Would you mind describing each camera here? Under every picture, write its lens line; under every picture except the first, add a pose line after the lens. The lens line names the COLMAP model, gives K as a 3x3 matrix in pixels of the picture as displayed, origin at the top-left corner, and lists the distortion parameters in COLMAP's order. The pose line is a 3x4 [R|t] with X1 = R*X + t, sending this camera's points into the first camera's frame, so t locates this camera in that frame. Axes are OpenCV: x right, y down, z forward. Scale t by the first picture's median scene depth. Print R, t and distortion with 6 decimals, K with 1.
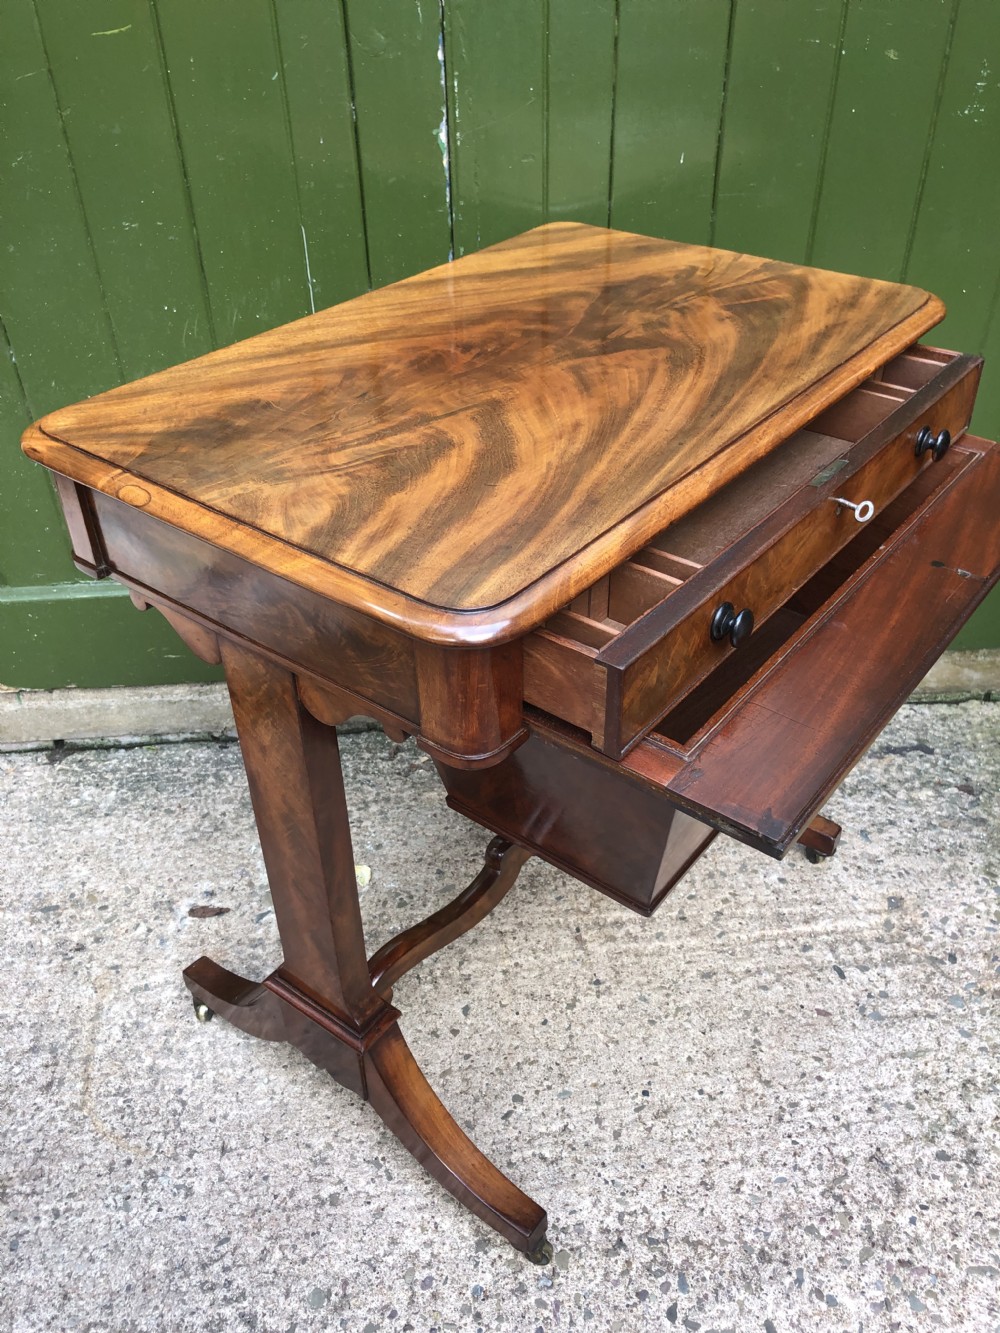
lens RADIAL K [[1100.1, 0, 502.2], [0, 1100.1, 670.2], [0, 0, 1]] dist [-0.008104, 0.032648]
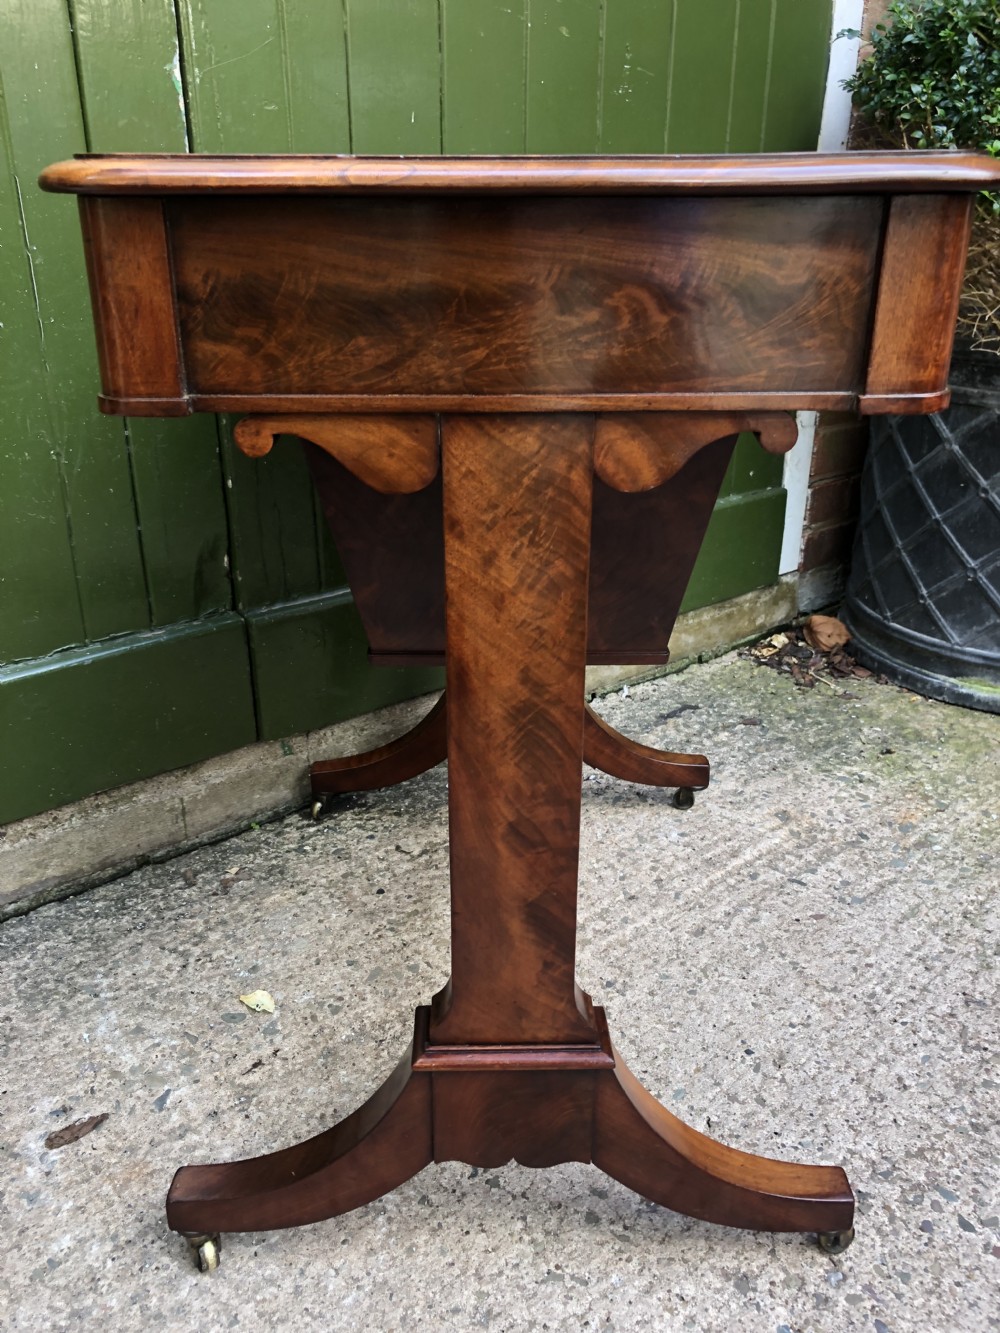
lens RADIAL K [[1100.1, 0, 491.9], [0, 1100.1, 665.8], [0, 0, 1]] dist [-0.008104, 0.032648]
pose [[0.820458, -0.215102, 0.529698, -0.406850], [0.333615, 0.932547, -0.138049, 0.153341], [-0.464274, 0.289978, 0.836877, 0.287217]]
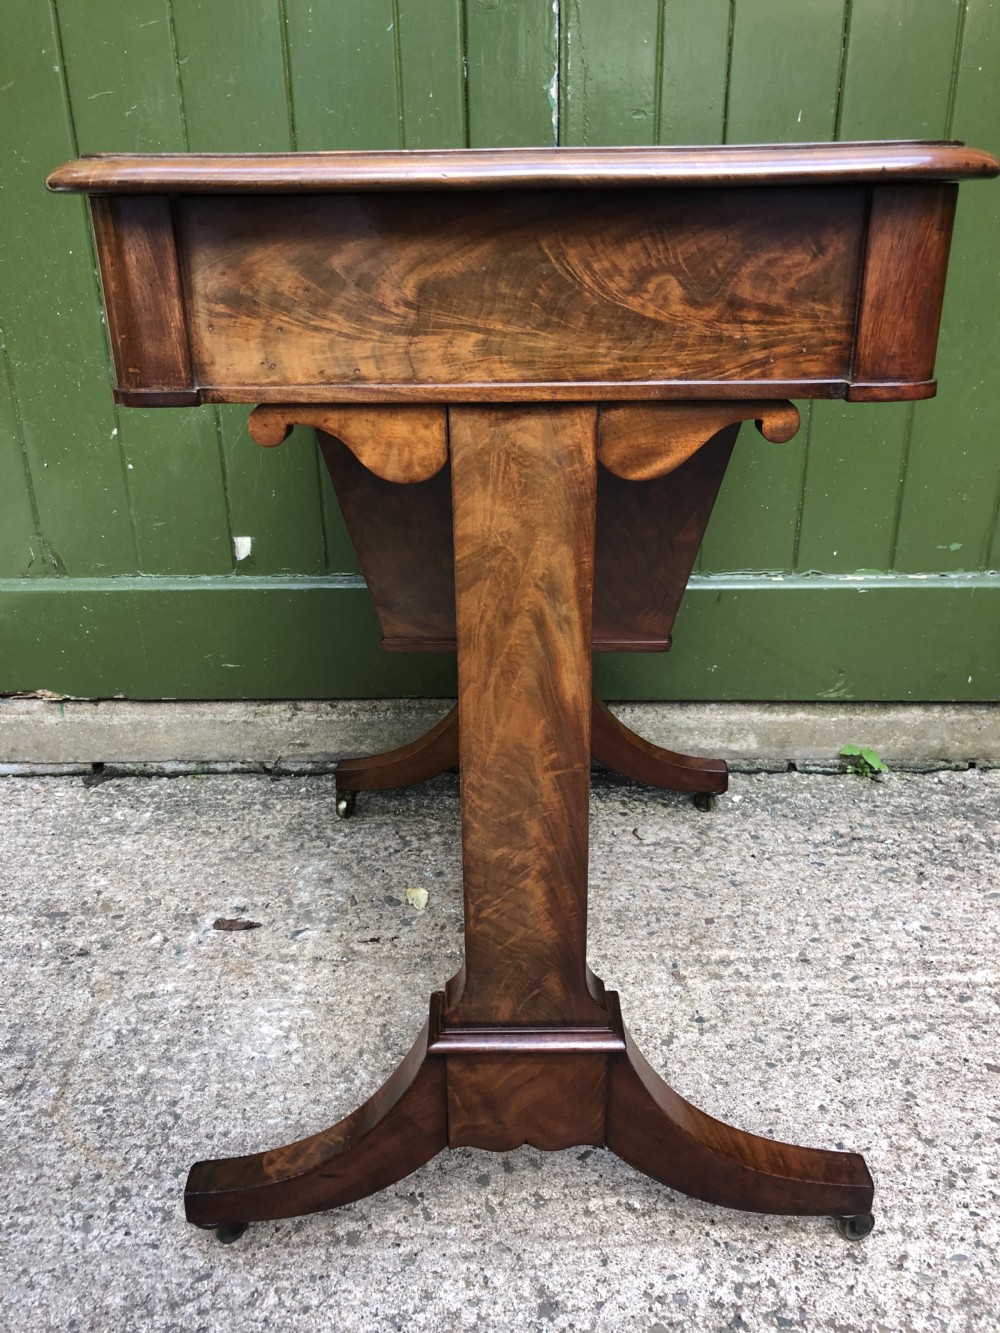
lens RADIAL K [[1100.1, 0, 499.9], [0, 1100.1, 660.1], [0, 0, 1]] dist [-0.008104, 0.032648]
pose [[0.996550, 0.036414, -0.074580, -0.009283], [-0.053216, 0.969925, -0.237514, 0.244012], [0.063688, 0.240663, 0.968517, 0.161101]]
